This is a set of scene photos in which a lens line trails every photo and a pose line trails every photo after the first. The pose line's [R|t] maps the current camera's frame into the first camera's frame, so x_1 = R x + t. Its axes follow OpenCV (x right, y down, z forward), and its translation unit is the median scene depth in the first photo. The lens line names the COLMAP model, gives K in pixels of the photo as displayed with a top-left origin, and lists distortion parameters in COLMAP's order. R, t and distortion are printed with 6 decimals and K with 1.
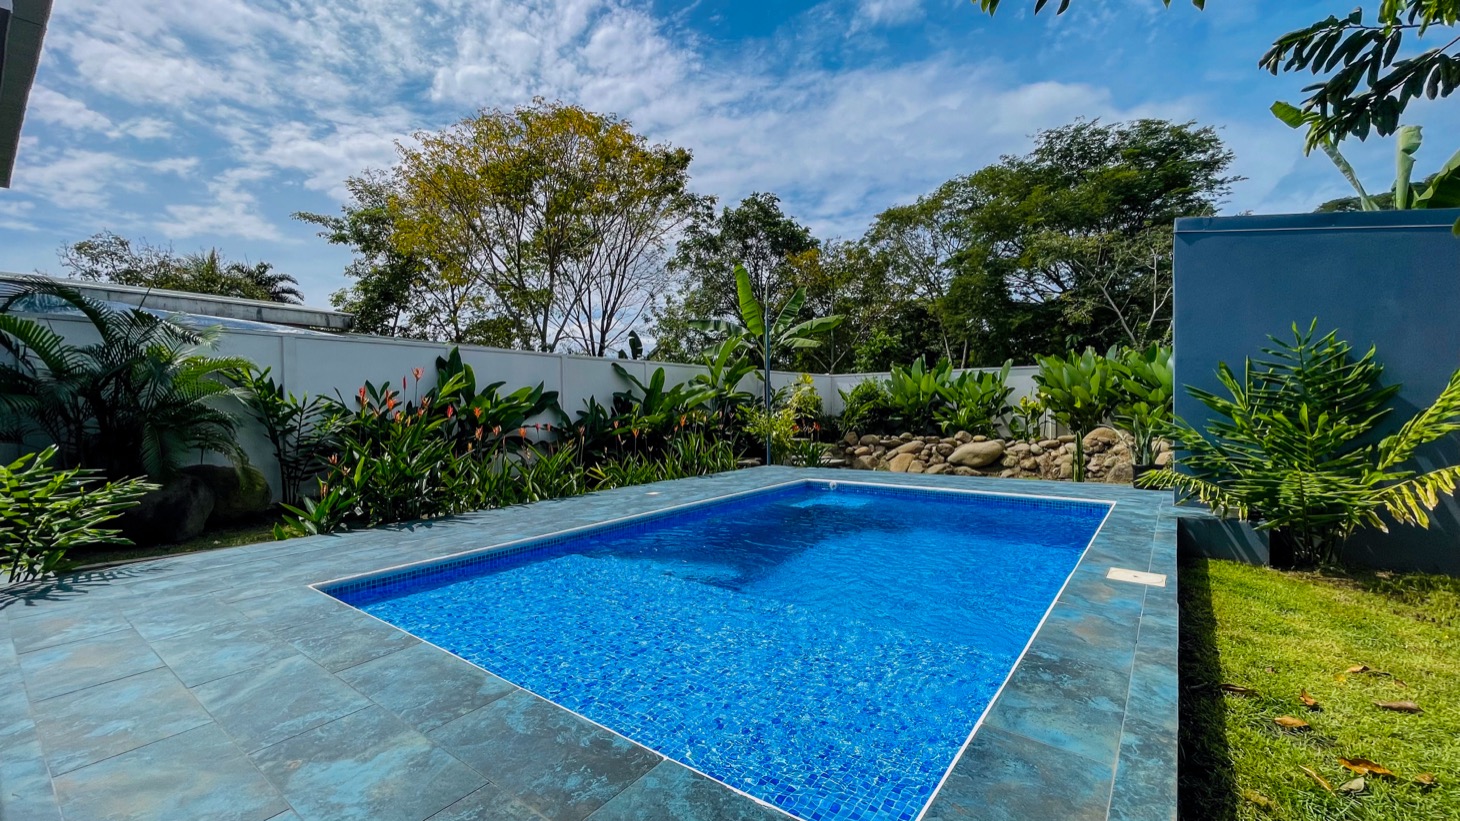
lens RADIAL K [[591.2, 0, 723.9], [0, 591.2, 411.0], [0, 0, 1]] dist [-0.004645, 0.001203]
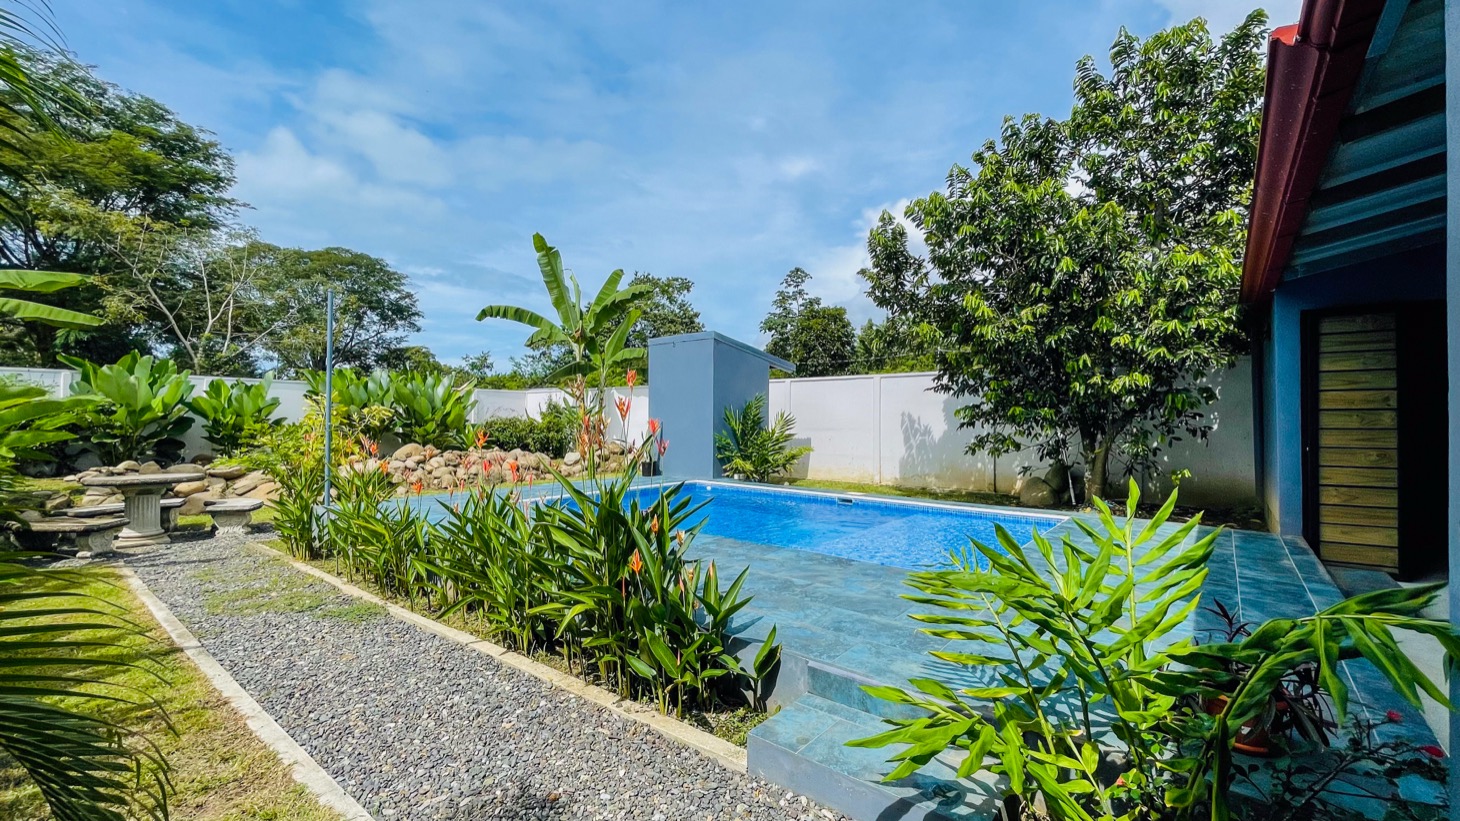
lens RADIAL K [[591.2, 0, 731.1], [0, 591.2, 415.9], [0, 0, 1]] dist [-0.004645, 0.001203]
pose [[0.029585, 0.019935, 0.999363, -0.160747], [-0.000192, 0.999801, -0.019938, -0.000787], [-0.999562, 0.000398, 0.029583, 0.121460]]
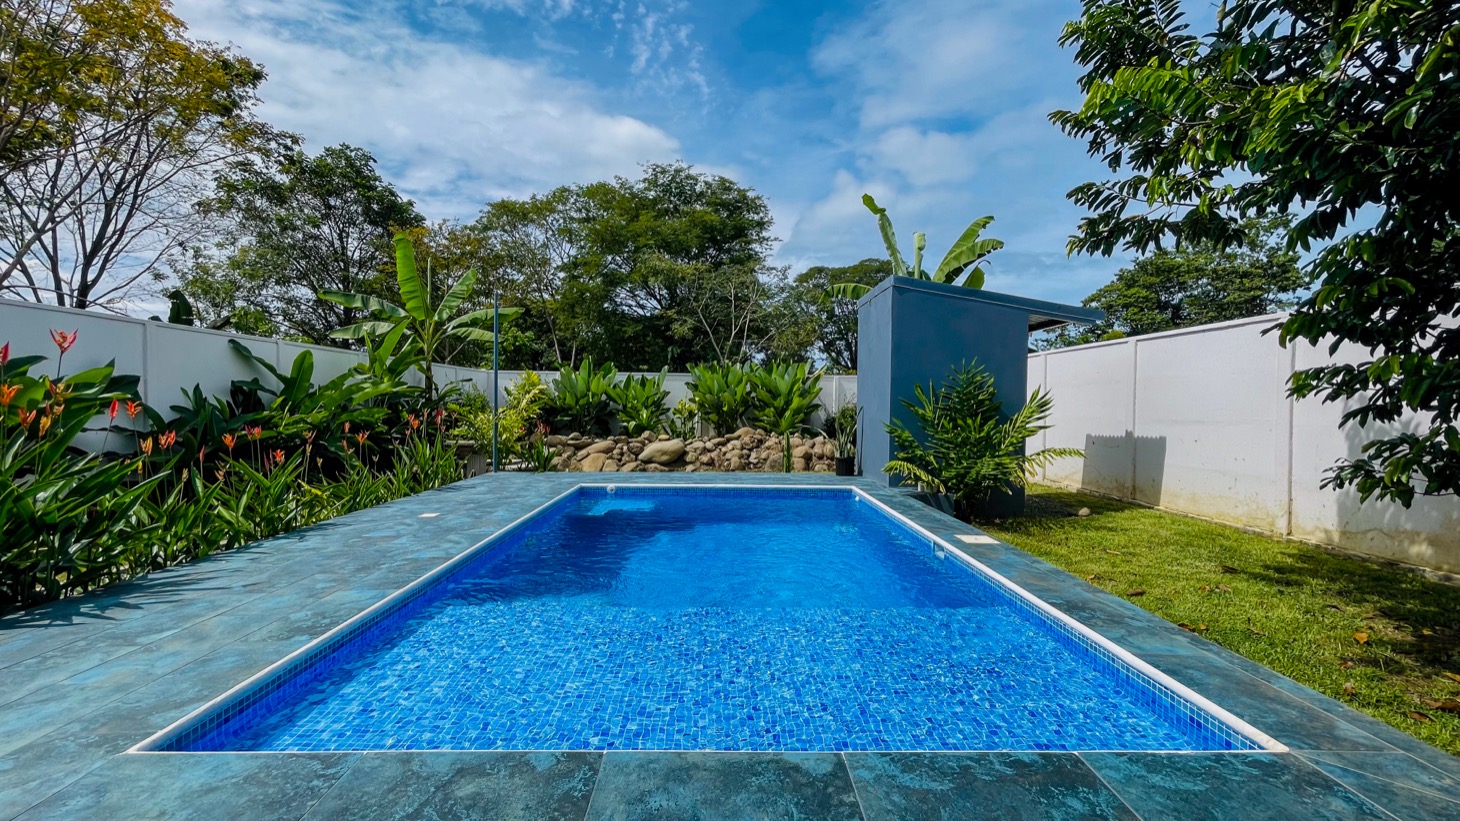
lens RADIAL K [[591.2, 0, 723.9], [0, 591.2, 412.5], [0, 0, 1]] dist [-0.004645, 0.001203]
pose [[0.785217, 0.012275, 0.619100, -0.051652], [-0.015451, 0.999881, -0.000229, -0.000472], [-0.619029, -0.009386, 0.785312, 0.023268]]
